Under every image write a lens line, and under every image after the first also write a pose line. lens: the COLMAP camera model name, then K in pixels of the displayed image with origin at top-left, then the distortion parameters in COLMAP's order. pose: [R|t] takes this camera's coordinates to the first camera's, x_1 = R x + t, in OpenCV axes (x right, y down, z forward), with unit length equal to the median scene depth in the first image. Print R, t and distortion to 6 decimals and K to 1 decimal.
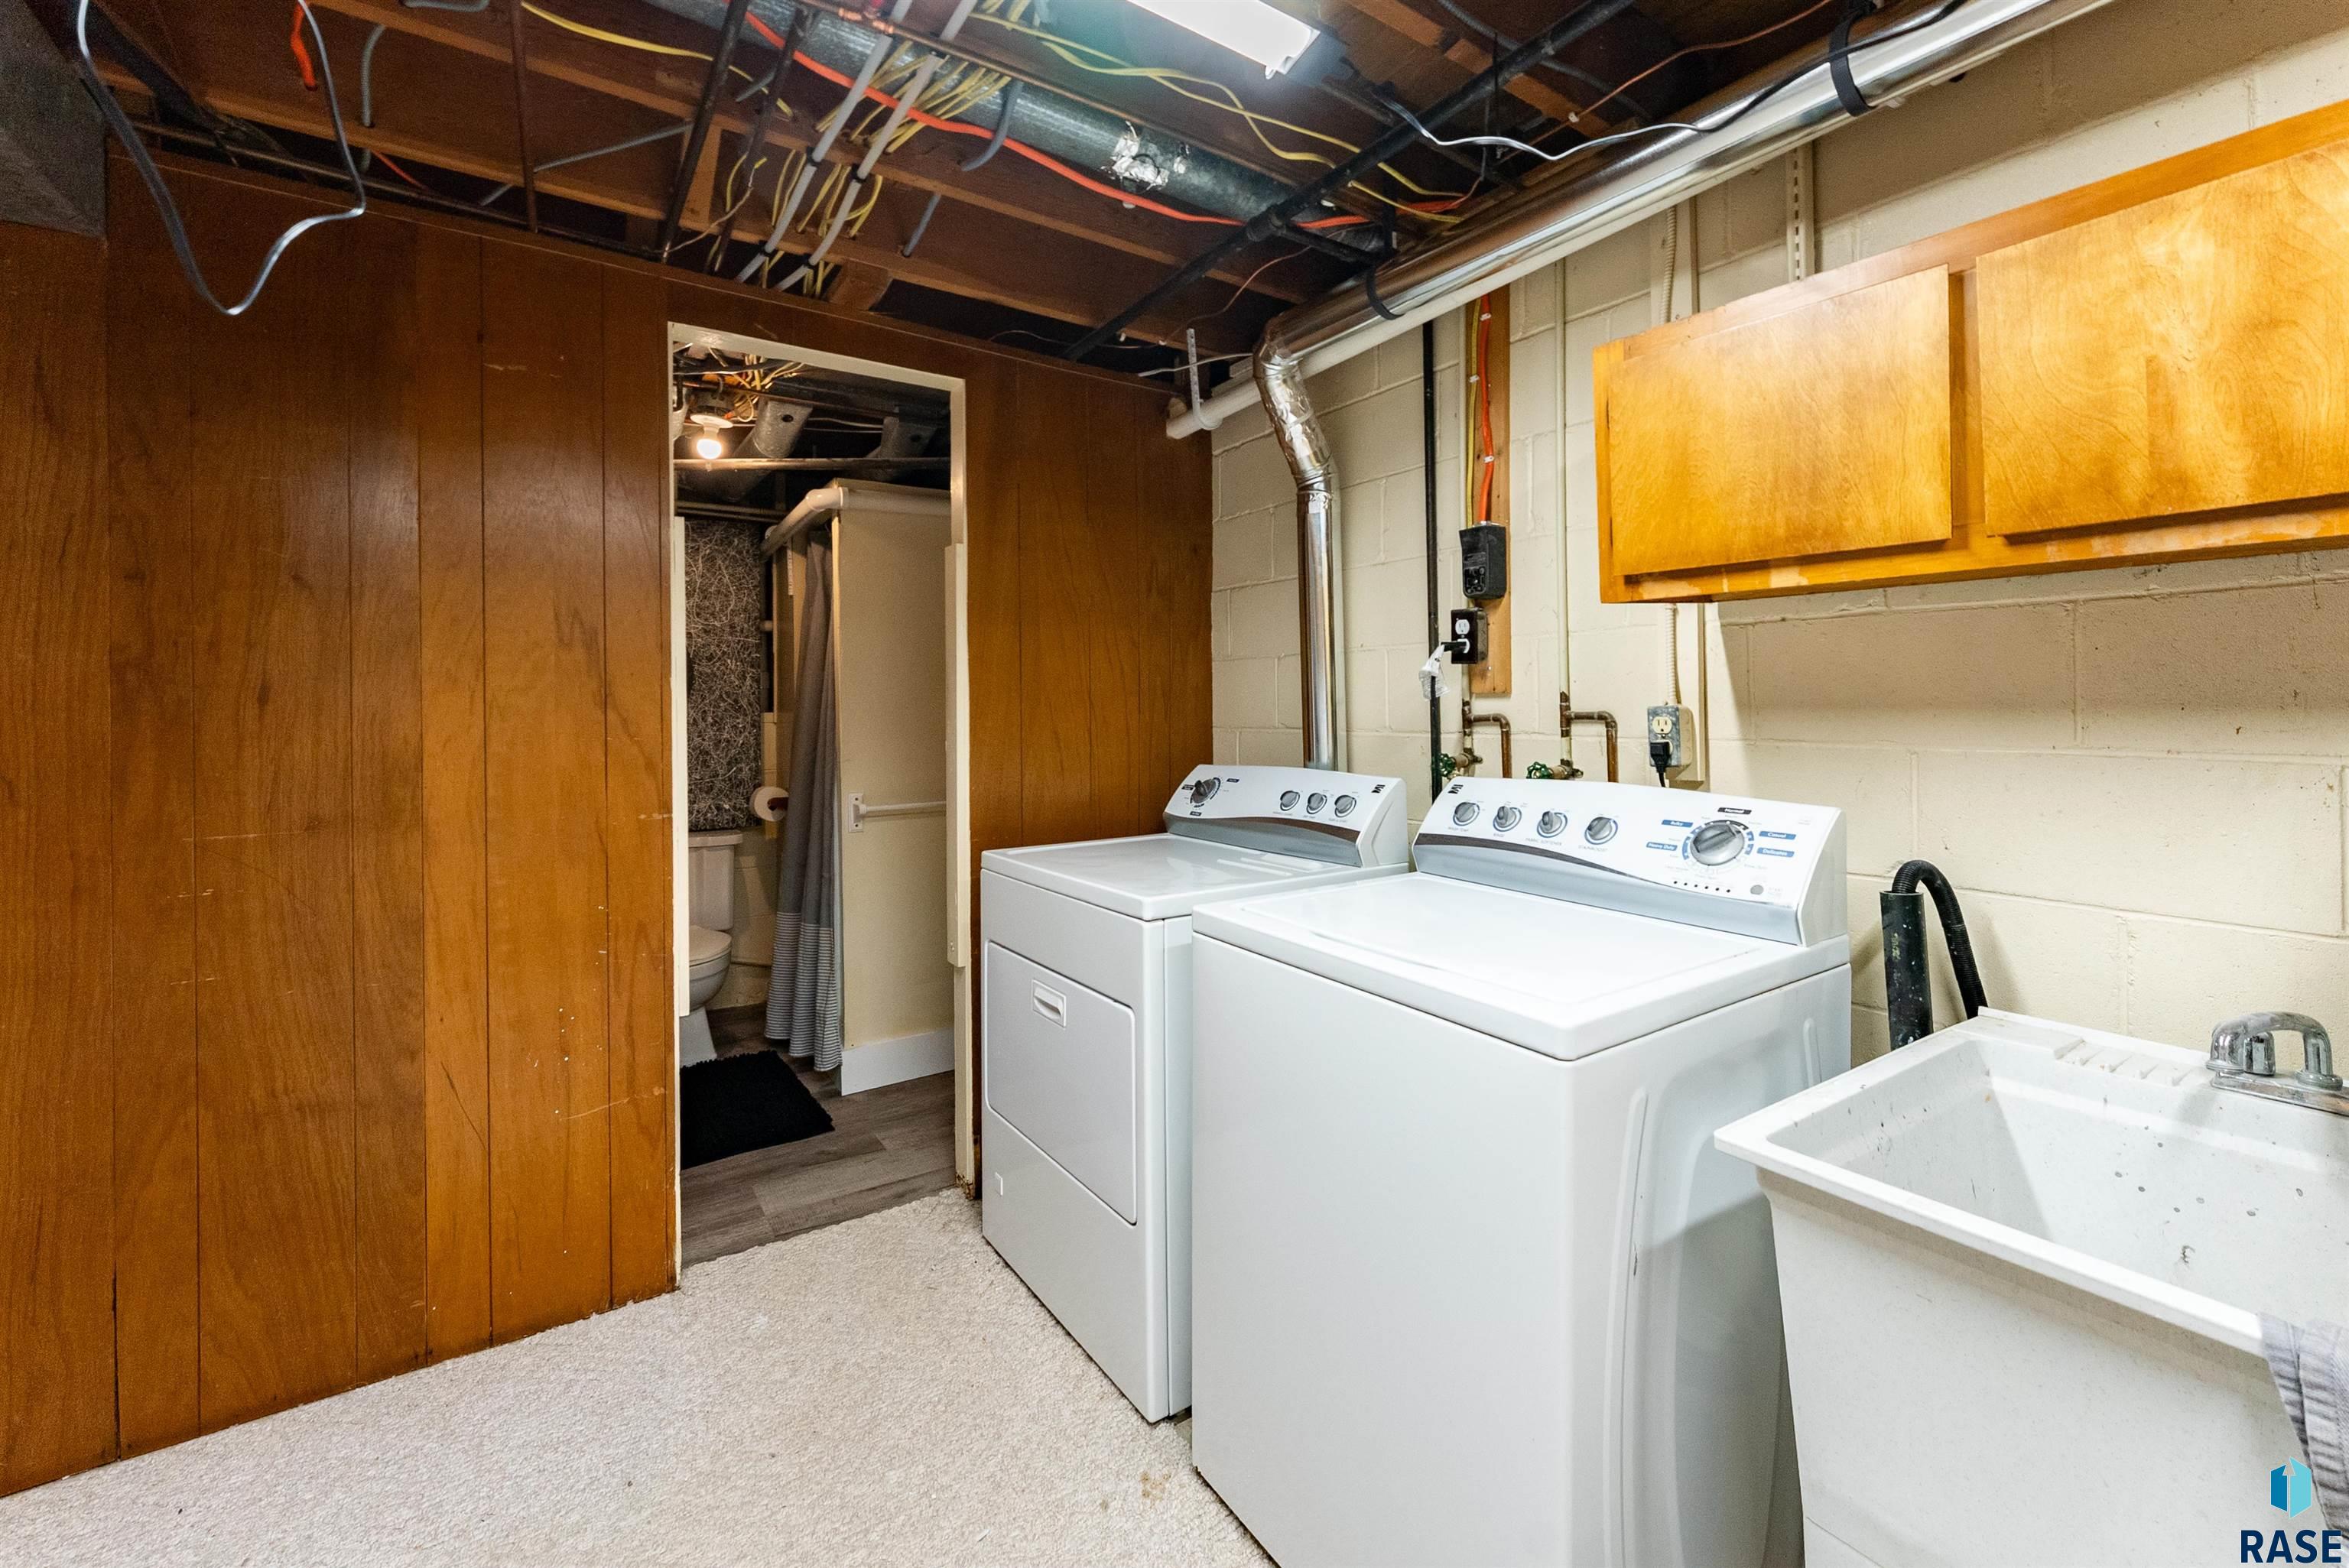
lens RADIAL K [[965.2, 0, 1176.3], [0, 965.2, 702.8], [0, 0, 1]] dist [-0.000550, 0.000092]
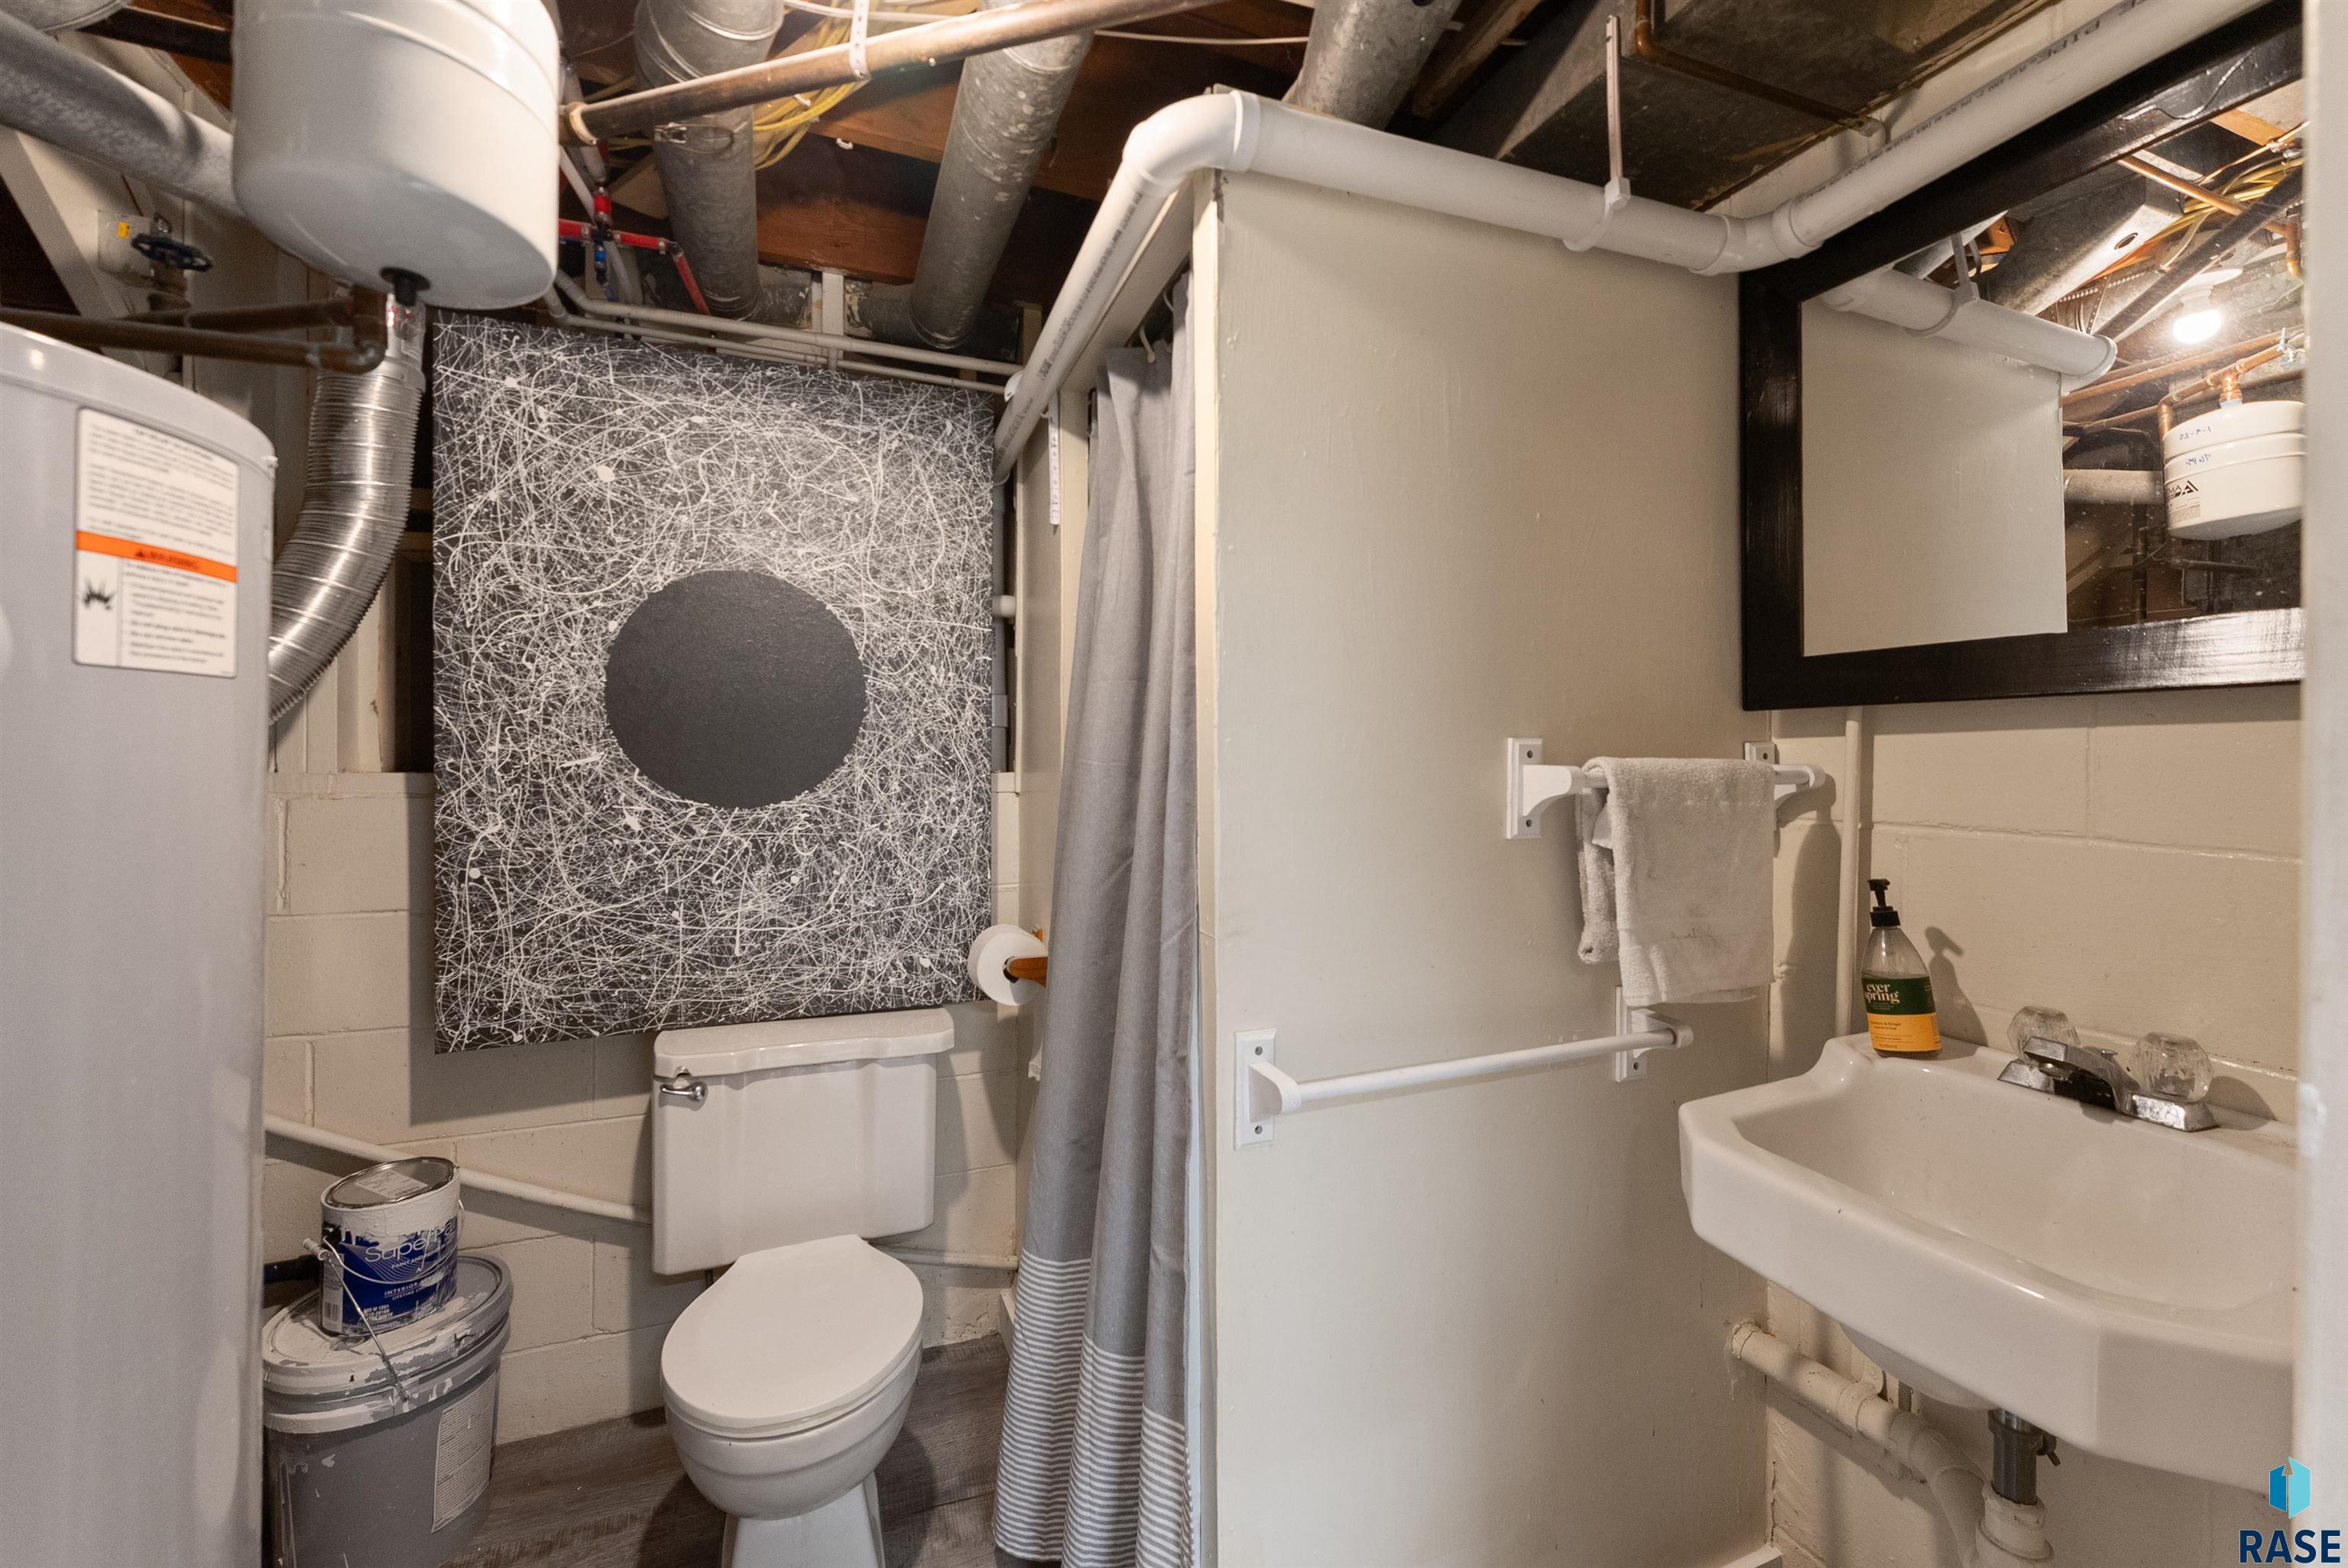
lens RADIAL K [[949.7, 0, 1166.9], [0, 949.7, 763.1], [0, 0, 1]] dist [-0.001699, 0.000015]
pose [[0.975249, 0.013926, -0.220671, -0.237846], [-0.012617, 0.999893, 0.007342, -0.000057], [0.220750, -0.004376, 0.975321, 0.550129]]
